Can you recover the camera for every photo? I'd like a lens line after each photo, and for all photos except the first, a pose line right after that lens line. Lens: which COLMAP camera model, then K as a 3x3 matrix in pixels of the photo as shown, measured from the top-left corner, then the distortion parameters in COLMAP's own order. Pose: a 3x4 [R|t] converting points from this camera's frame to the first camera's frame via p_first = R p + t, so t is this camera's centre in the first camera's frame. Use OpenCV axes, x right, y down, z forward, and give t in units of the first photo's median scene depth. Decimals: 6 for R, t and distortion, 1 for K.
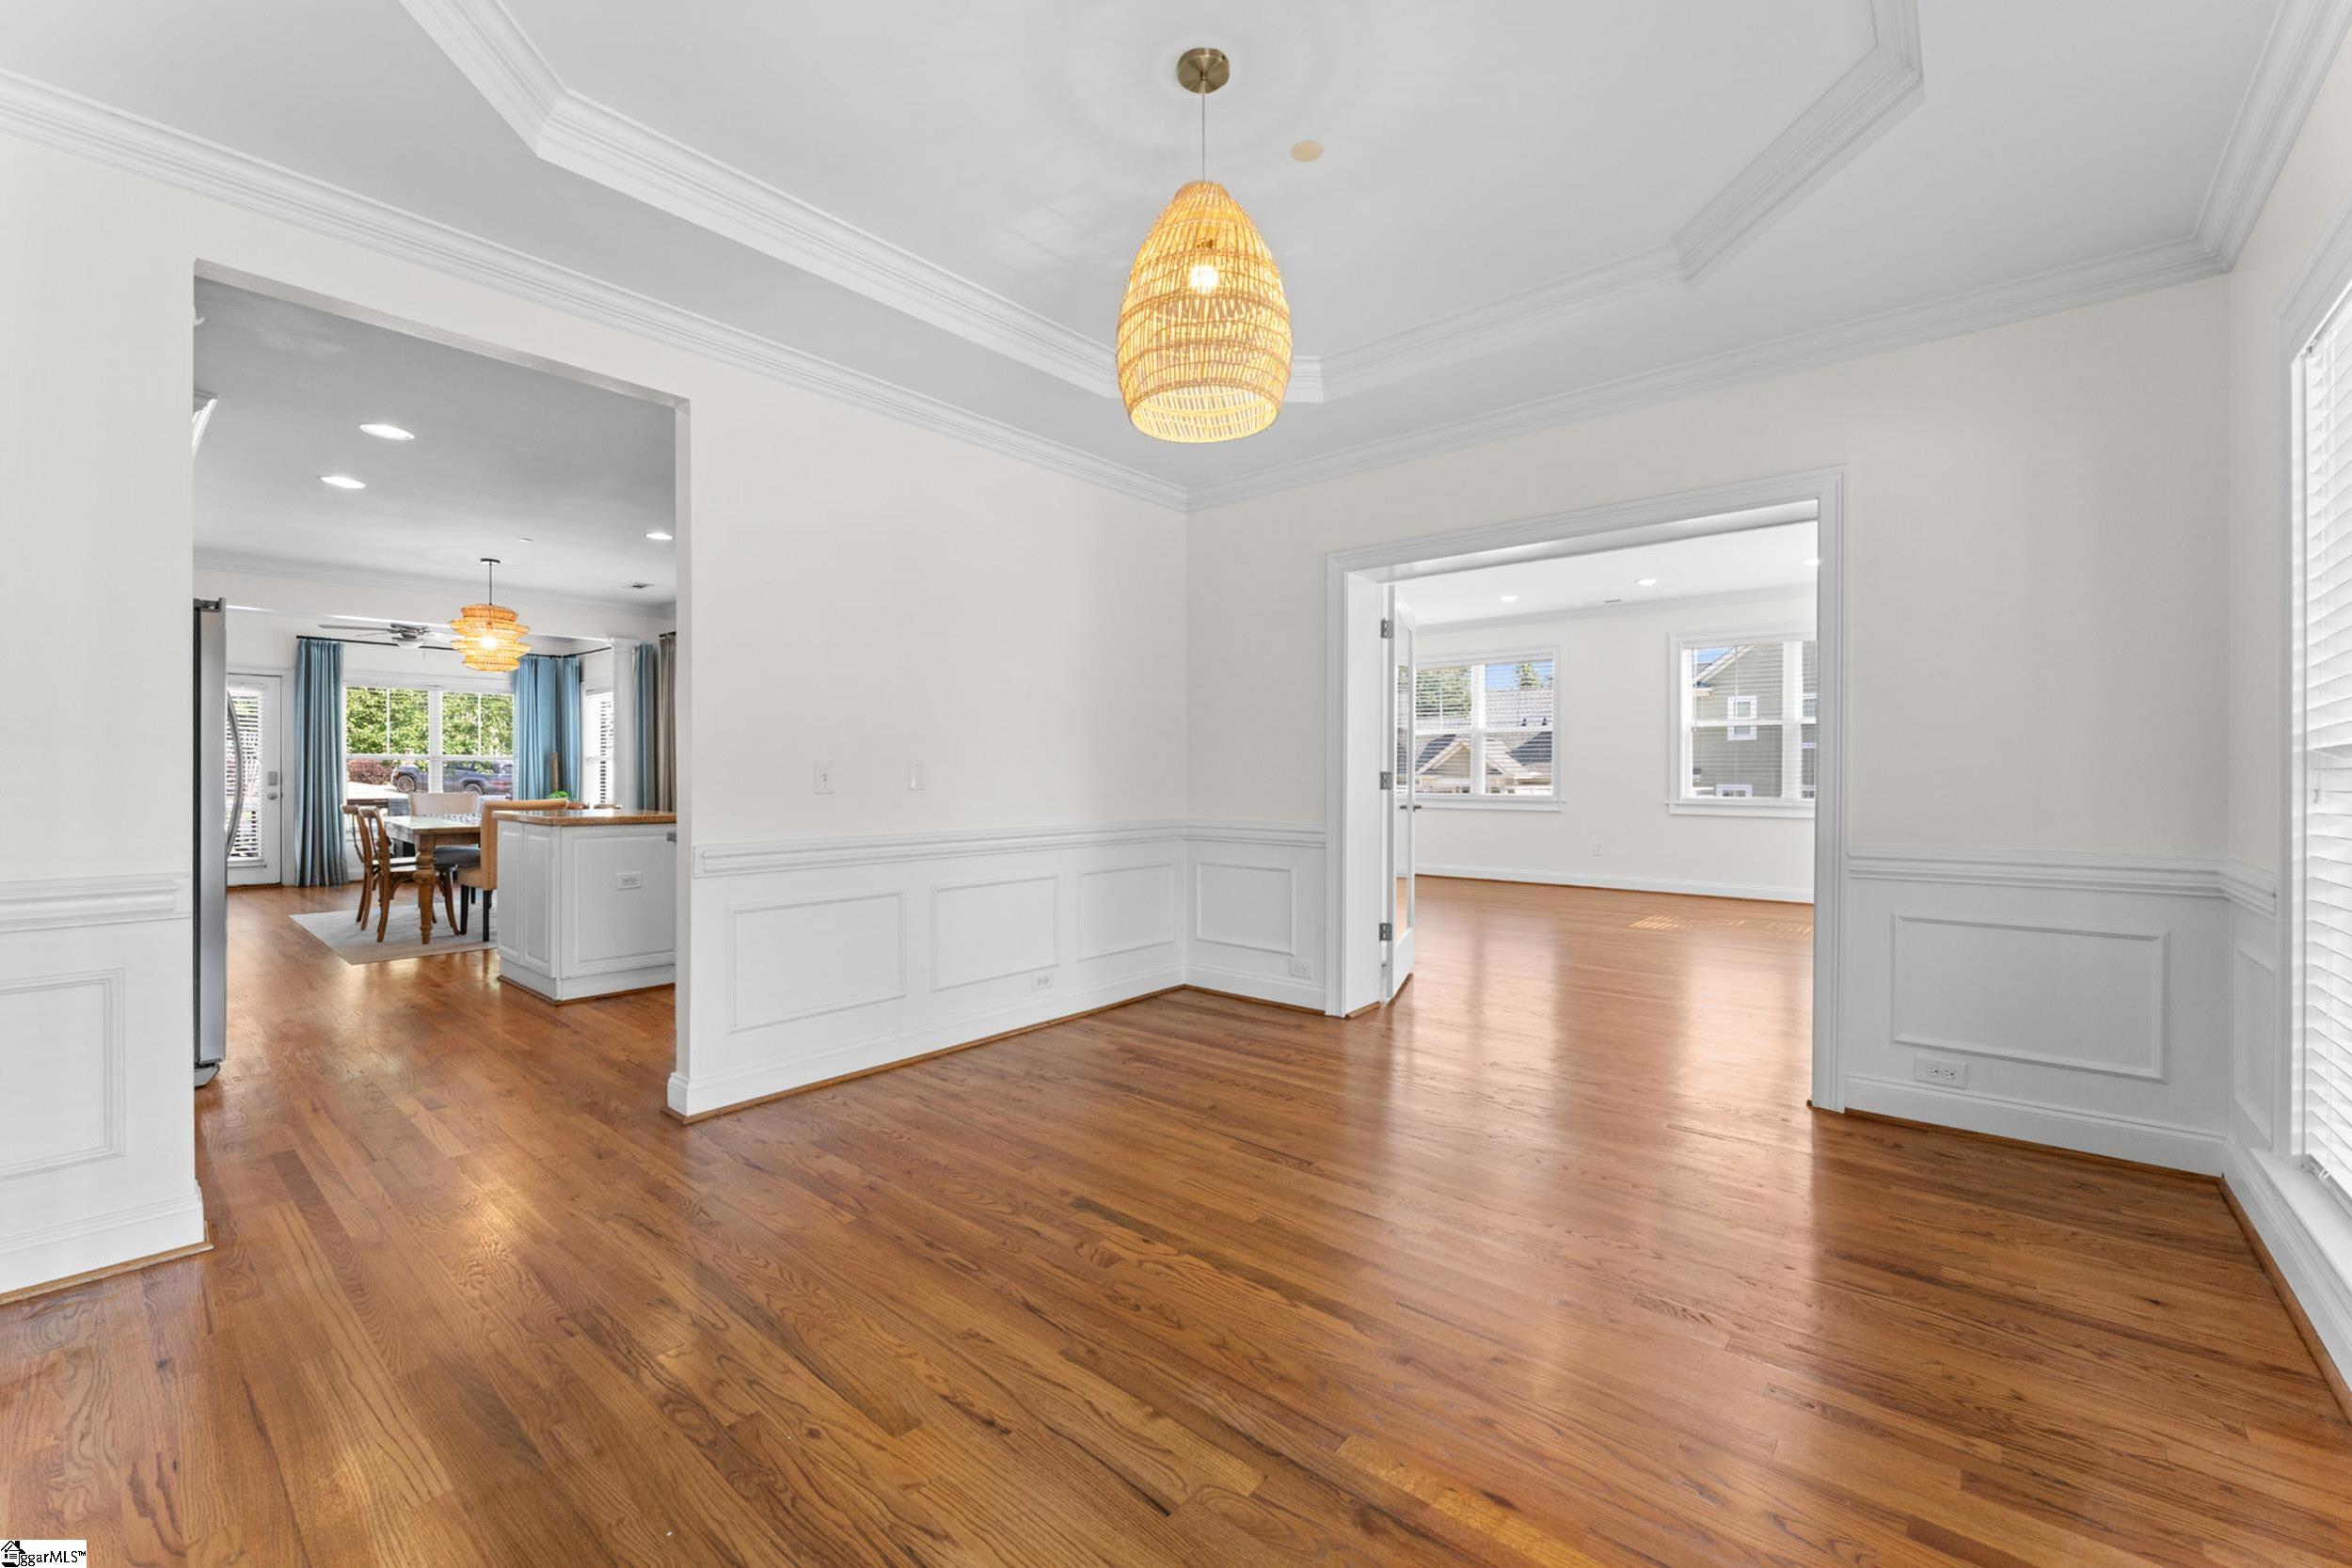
lens RADIAL K [[947.2, 0, 1177.9], [0, 947.2, 773.1], [0, 0, 1]] dist [-0.004065, -0.000595]
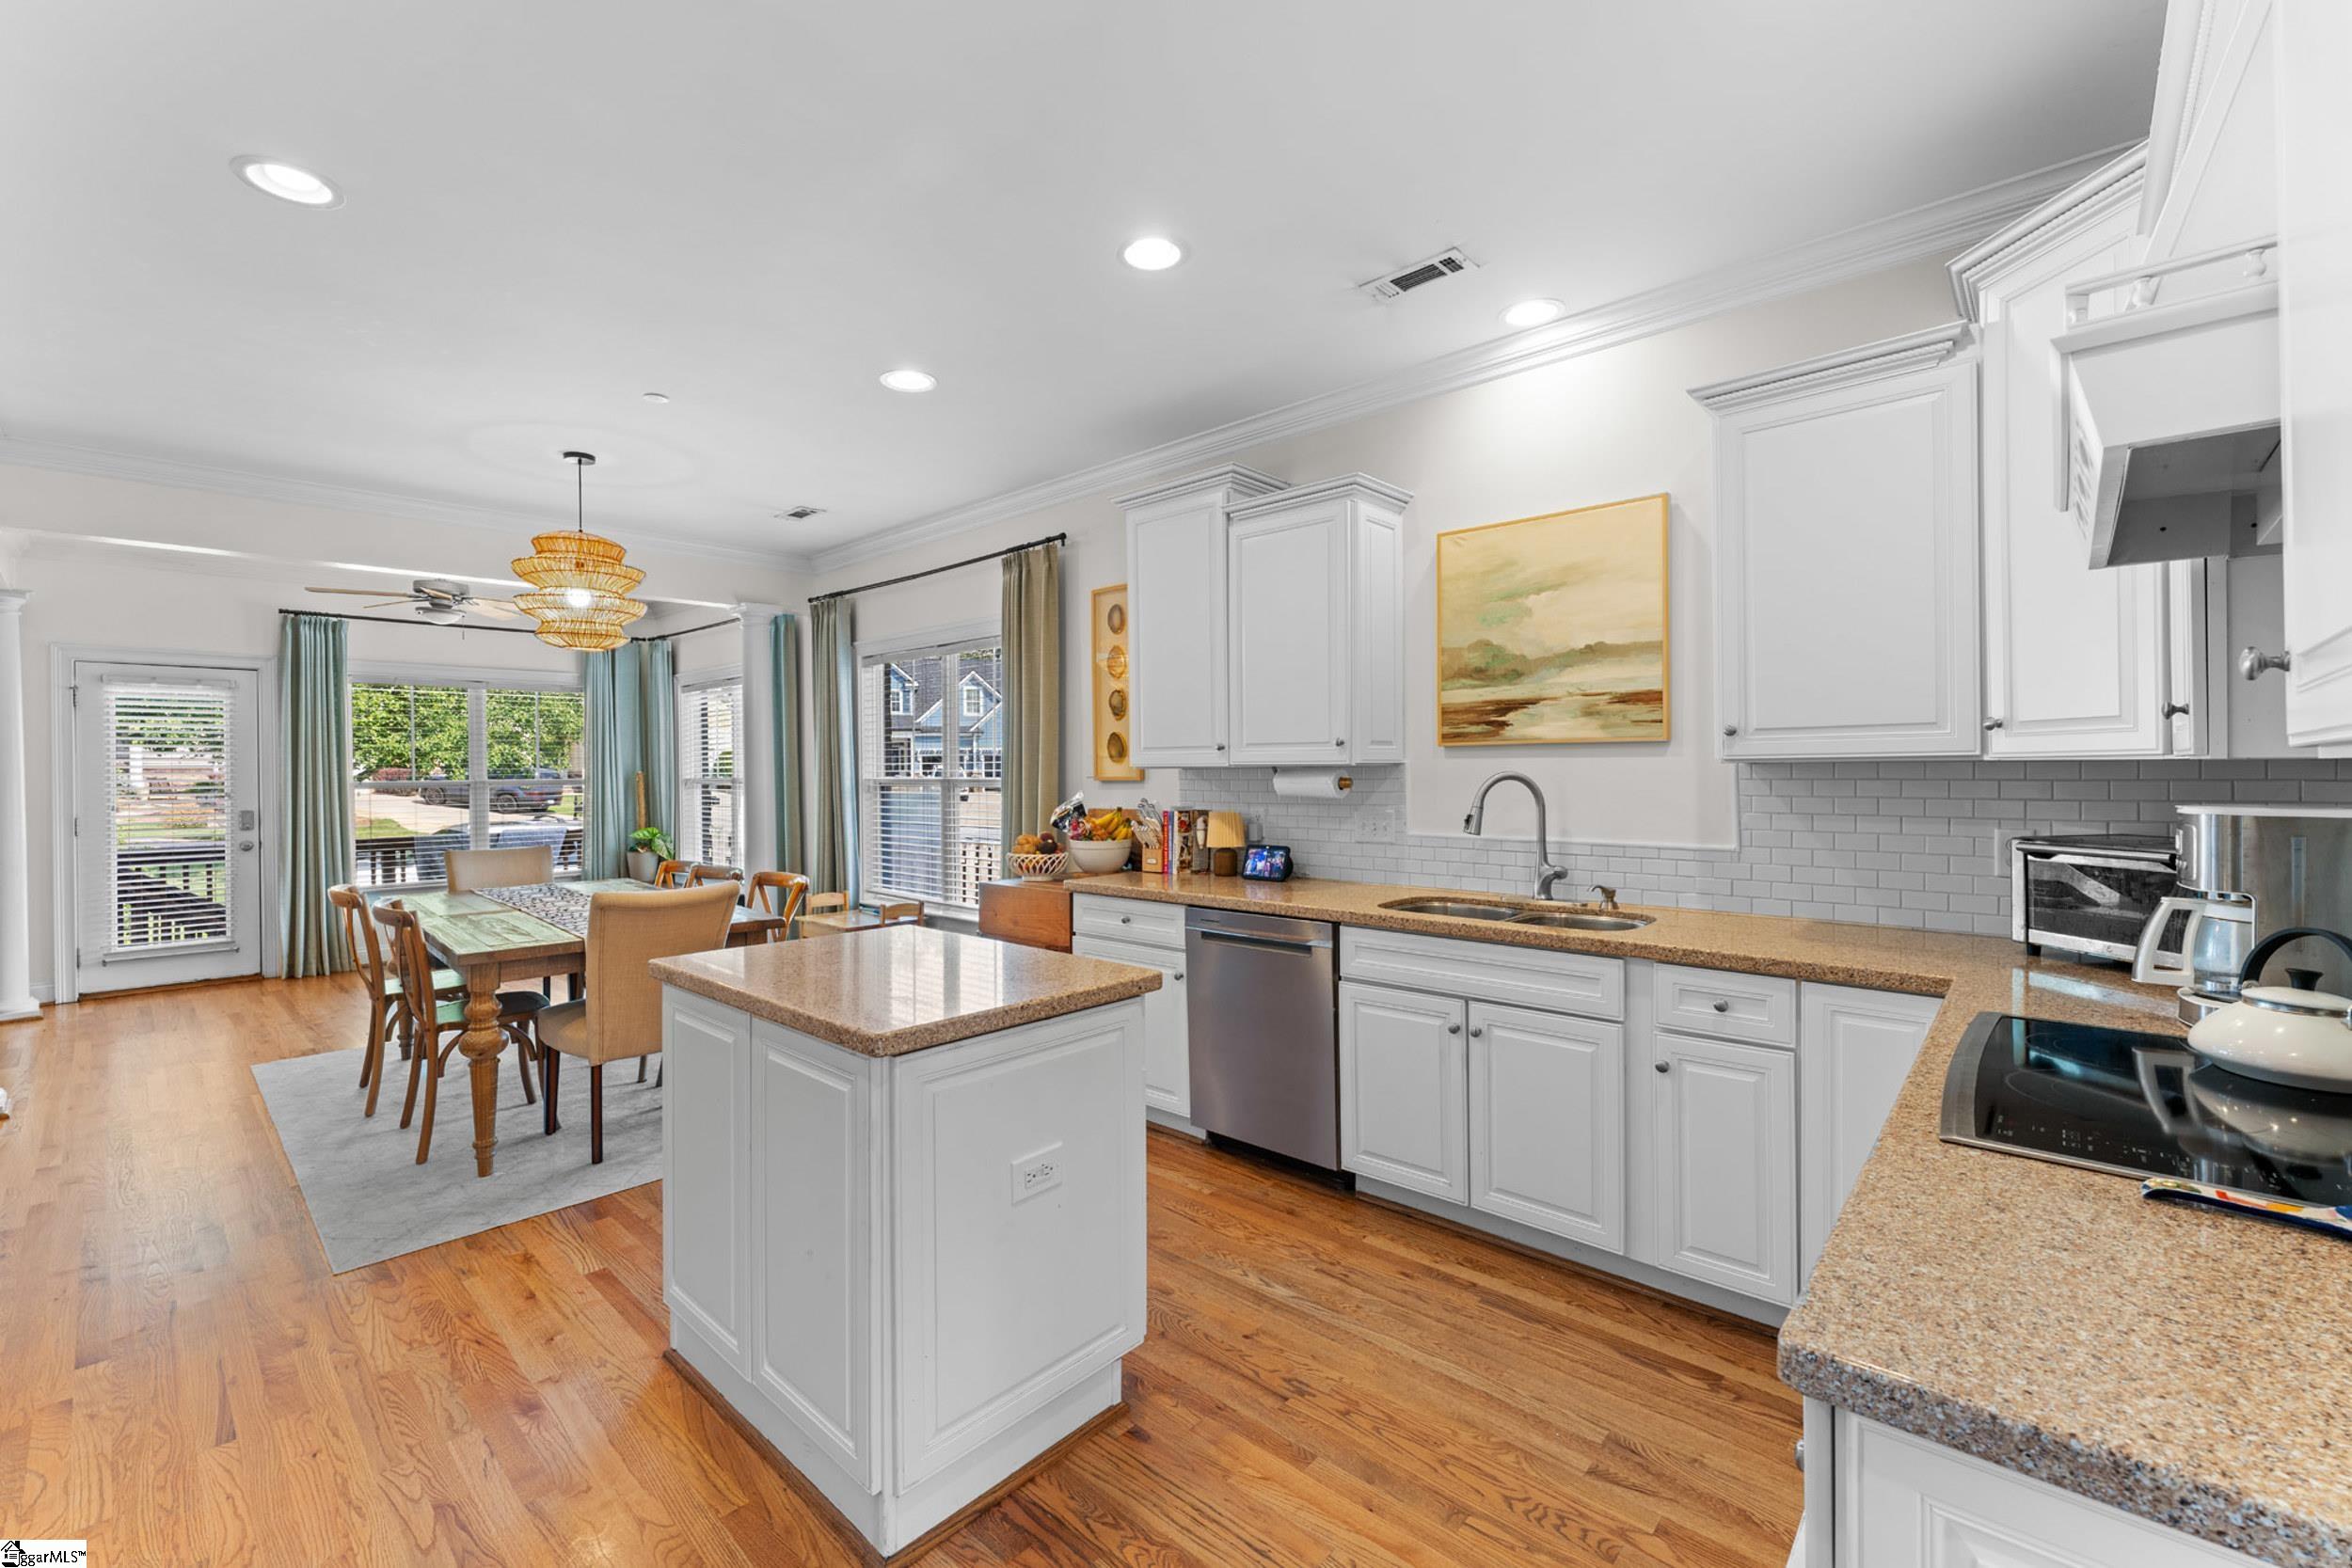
lens RADIAL K [[982.2, 0, 1172.8], [0, 982.2, 774.1], [0, 0, 1]] dist [-0.000735, -0.000112]
pose [[0.999153, -0.008987, -0.040145, -0.263250], [0.009116, 0.999954, 0.003049, -0.022824], [0.040116, -0.003412, 0.999189, 0.318186]]
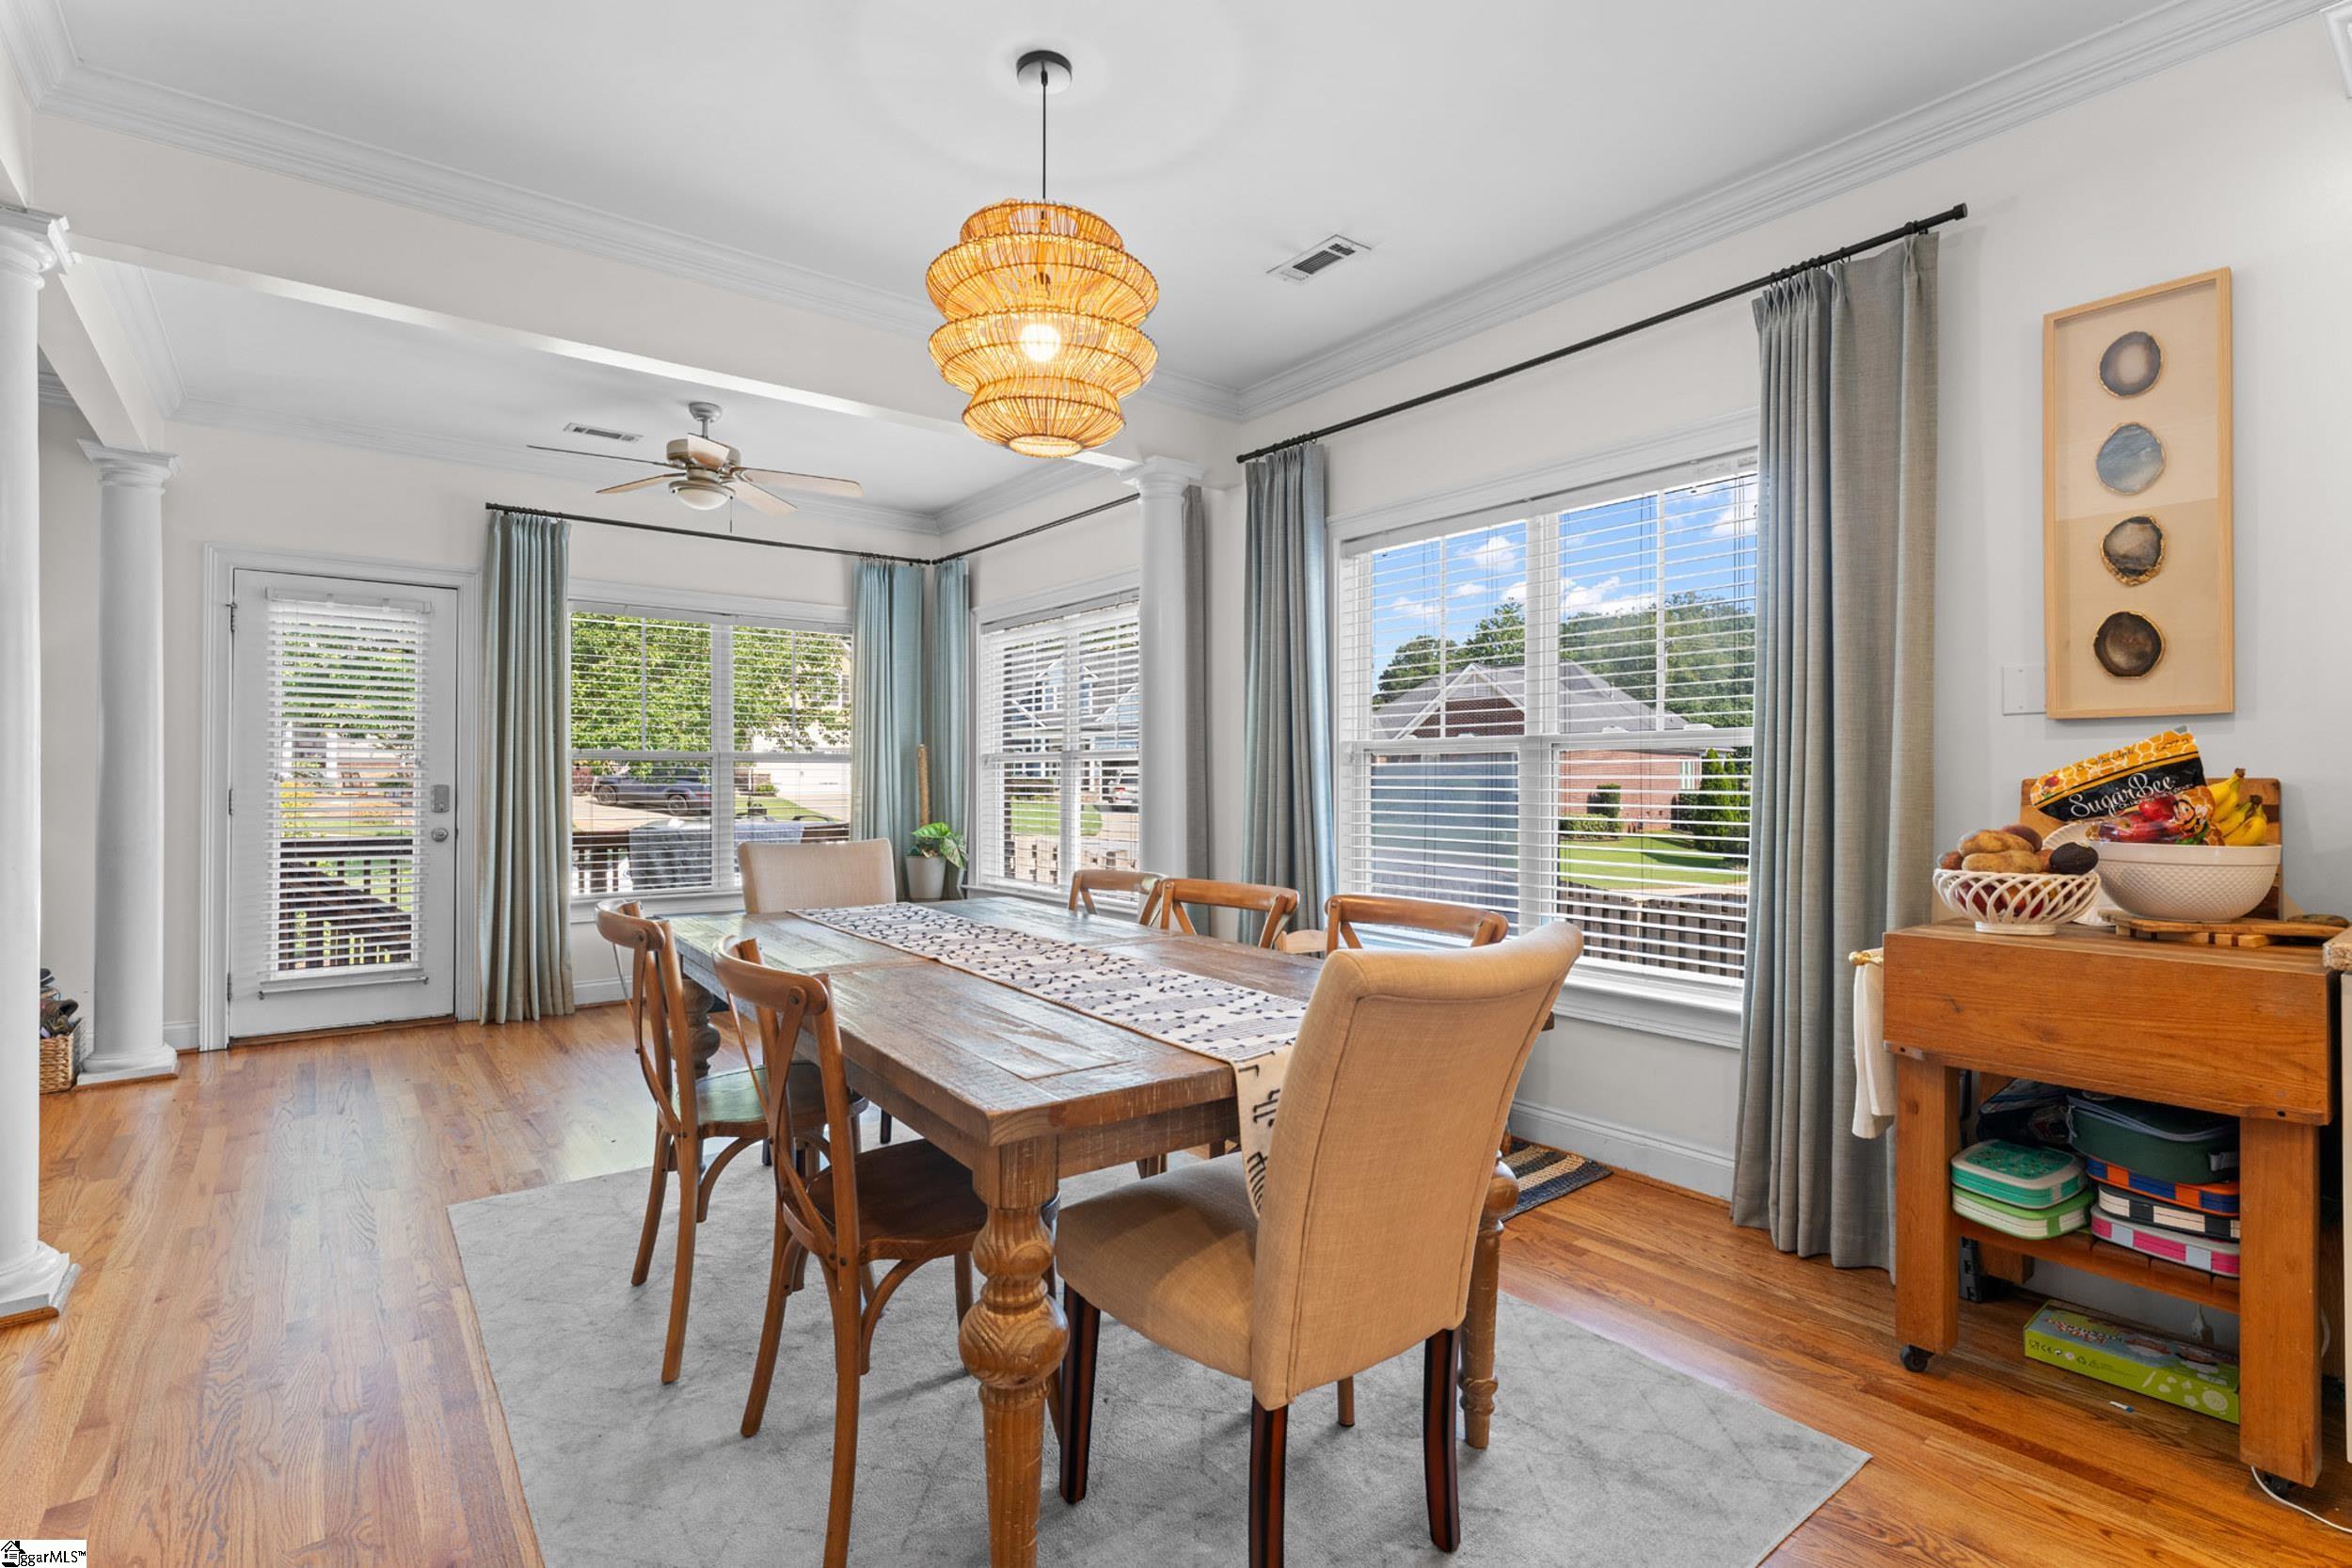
lens RADIAL K [[1098.1, 0, 1174.6], [0, 1098.1, 772.0], [0, 0, 1]] dist [-0.003148, -0.000759]
pose [[0.980160, 0.000526, -0.198207, -0.474270], [-0.002532, 0.999948, -0.009866, -0.002791], [0.198192, 0.010172, 0.980110, 0.517622]]
